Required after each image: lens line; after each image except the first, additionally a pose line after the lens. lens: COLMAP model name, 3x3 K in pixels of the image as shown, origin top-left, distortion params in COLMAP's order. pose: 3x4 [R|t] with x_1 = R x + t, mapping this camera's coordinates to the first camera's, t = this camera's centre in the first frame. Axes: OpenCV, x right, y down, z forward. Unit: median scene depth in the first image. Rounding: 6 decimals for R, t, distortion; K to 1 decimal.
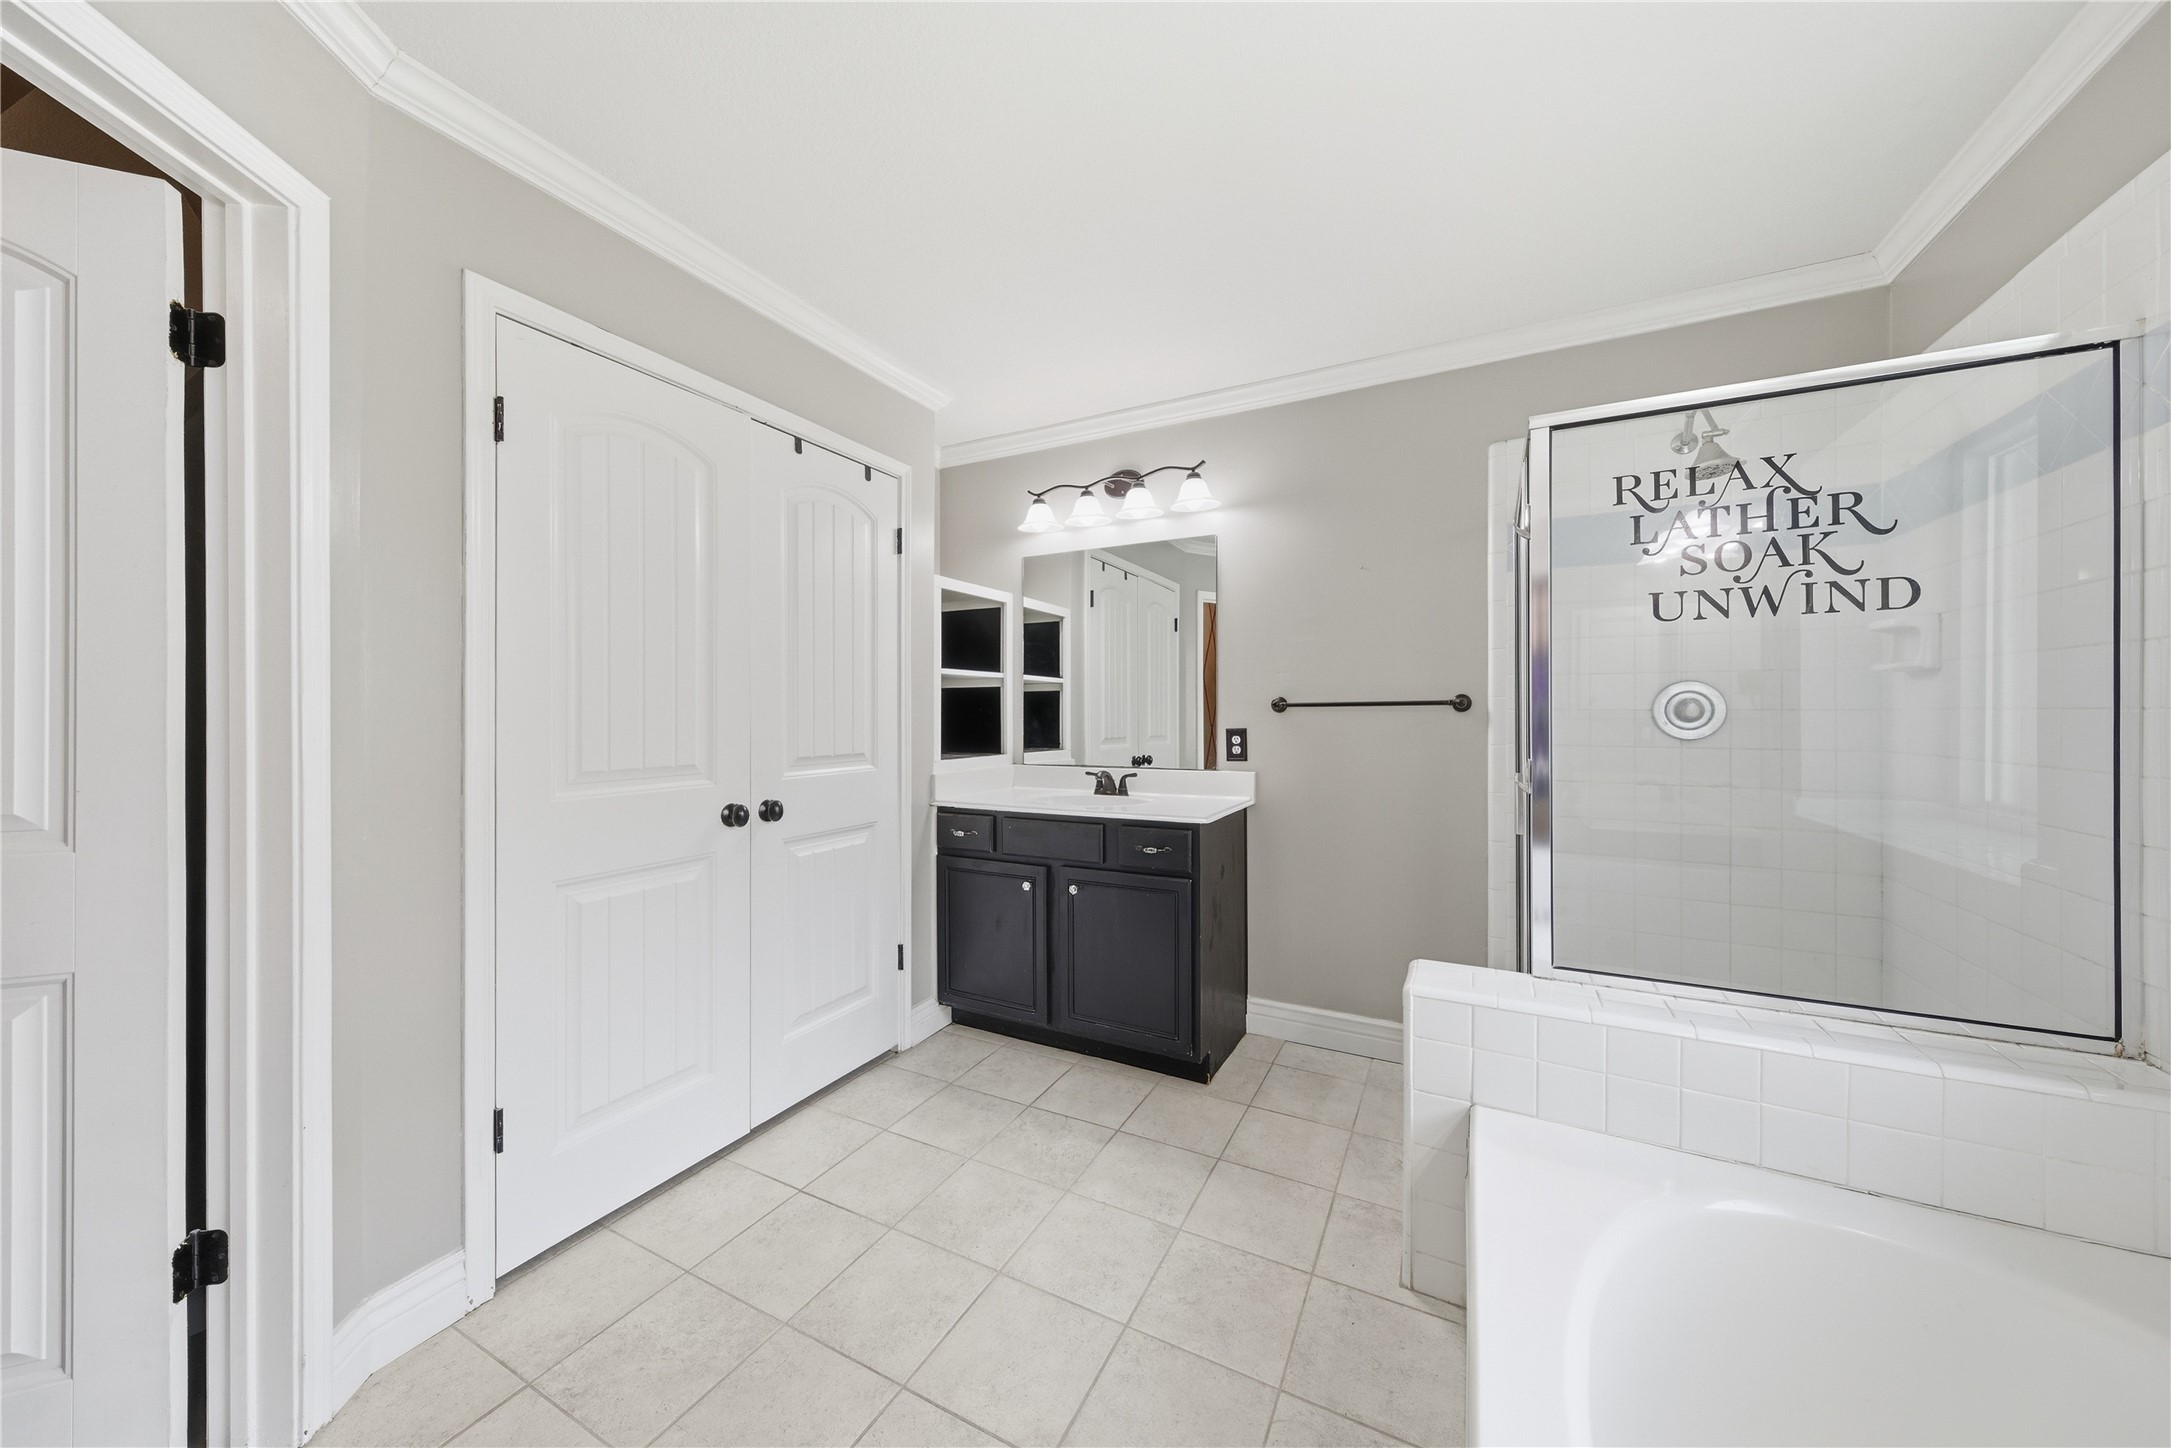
lens RADIAL K [[747.5, 0, 1091.2], [0, 747.5, 713.9], [0, 0, 1]] dist [0.000355, 0.000024]
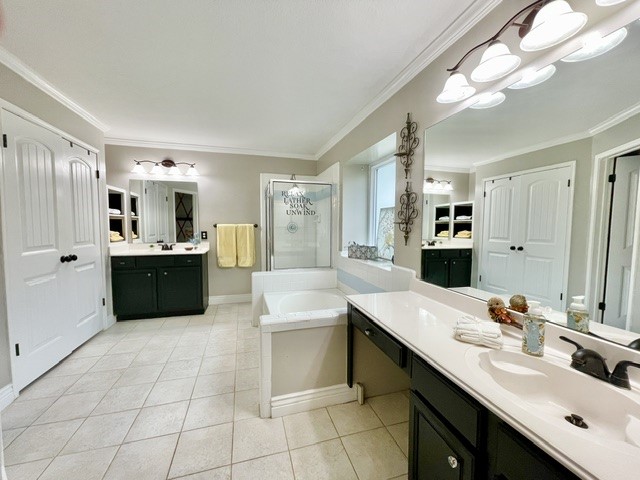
lens RADIAL K [[250.0, 0, 320.0], [0, 250.0, 240.0], [0, 0, 1]] dist [-0.002752, -0.000340]
pose [[0.720065, -0.034628, 0.693042, -0.347151], [-0.004547, 0.998497, 0.054615, -0.012959], [-0.693892, -0.042477, 0.718825, -0.482623]]
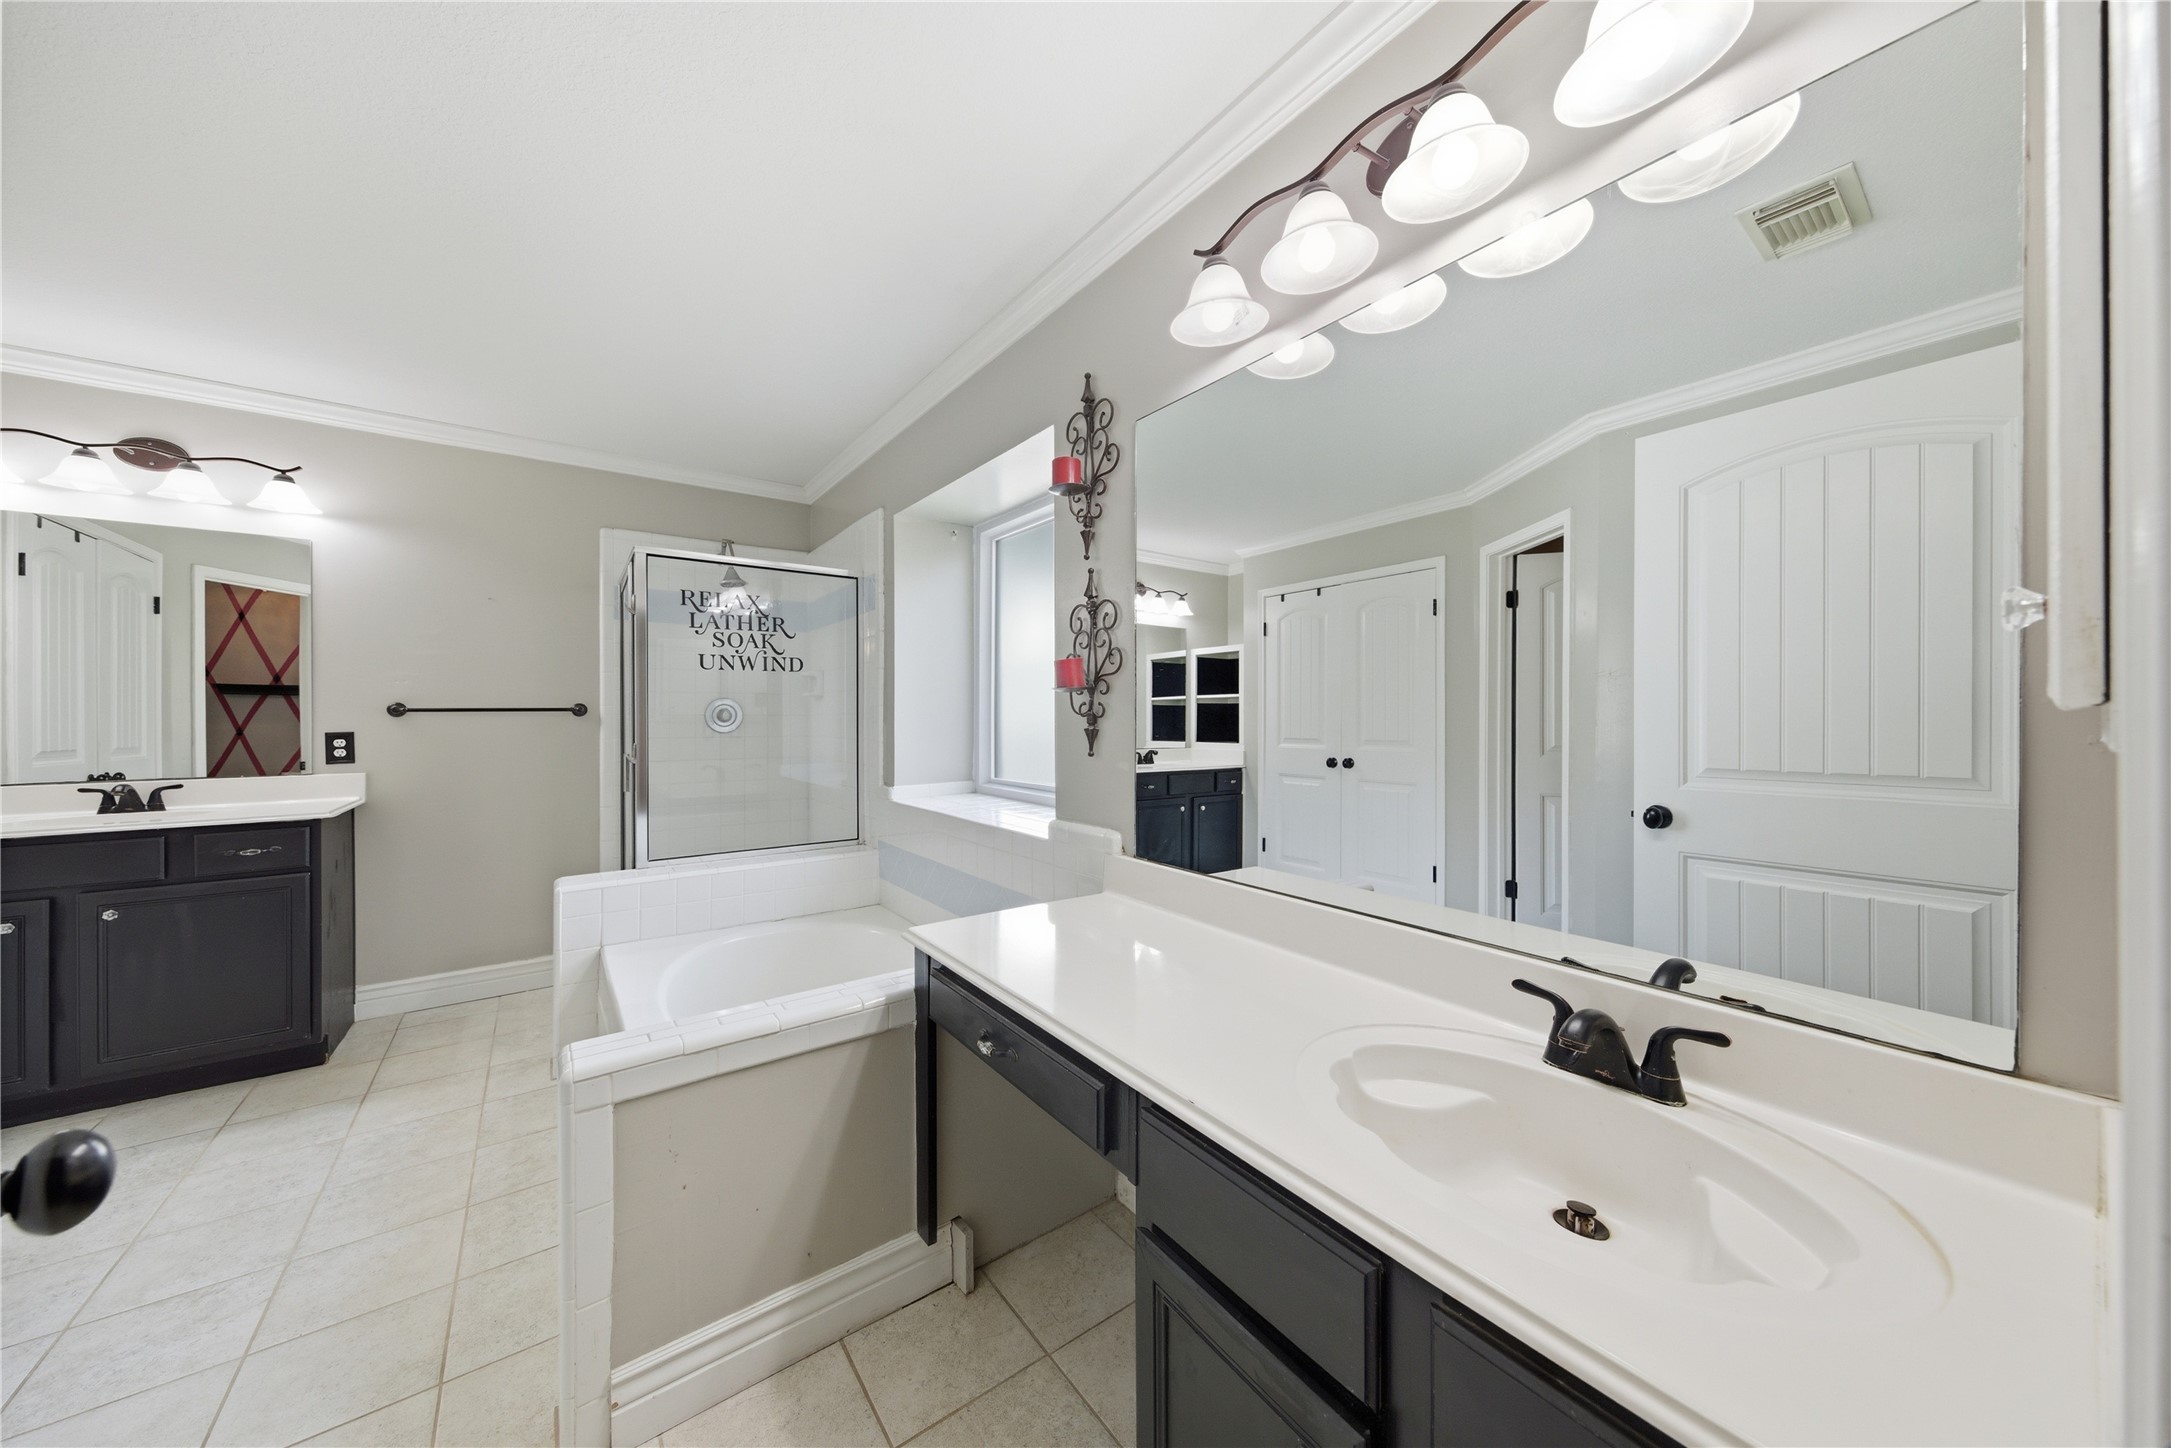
lens RADIAL K [[716.0, 0, 1085.5], [0, 716.0, 715.2], [0, 0, 1]] dist [0.000946, -0.000078]
pose [[0.439489, 0.003259, 0.898242, -0.290072], [0.003481, 0.999980, -0.005332, 0.005815], [-0.898241, 0.005470, 0.439469, -0.433837]]
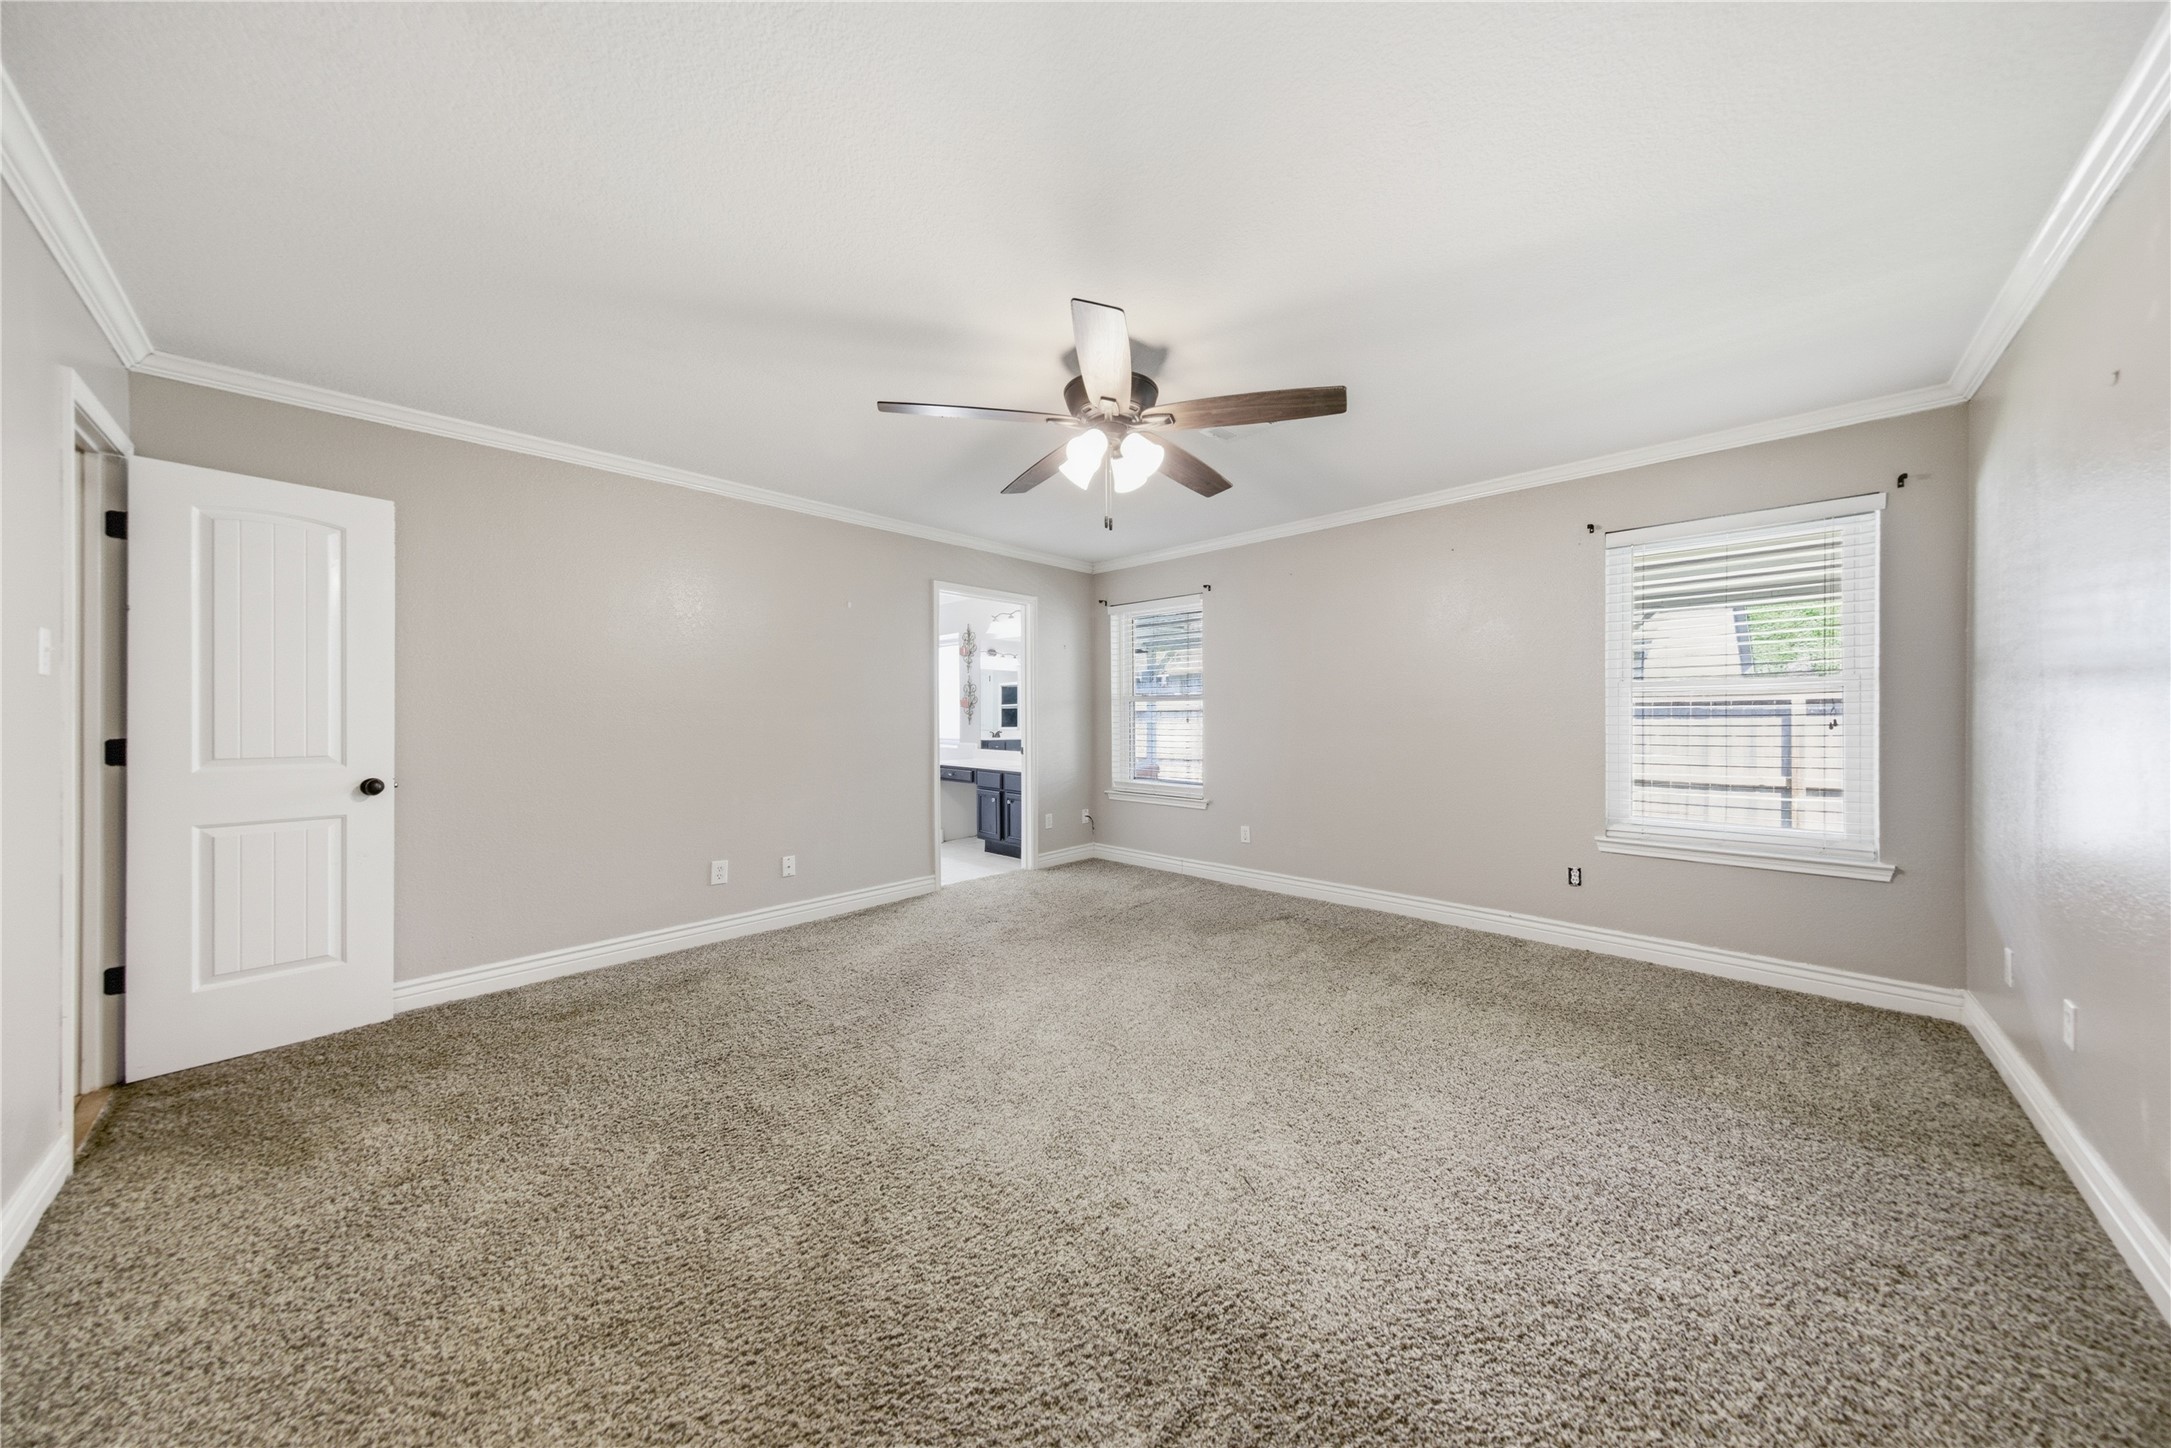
lens RADIAL K [[716.0, 0, 1085.5], [0, 716.0, 715.2], [0, 0, 1]] dist [0.000946, -0.000078]
pose [[0.283297, 0.002314, 0.959029, -2.209847], [0.004210, 0.999984, -0.003657, 0.019566], [-0.959023, 0.005074, 0.283283, -1.357536]]
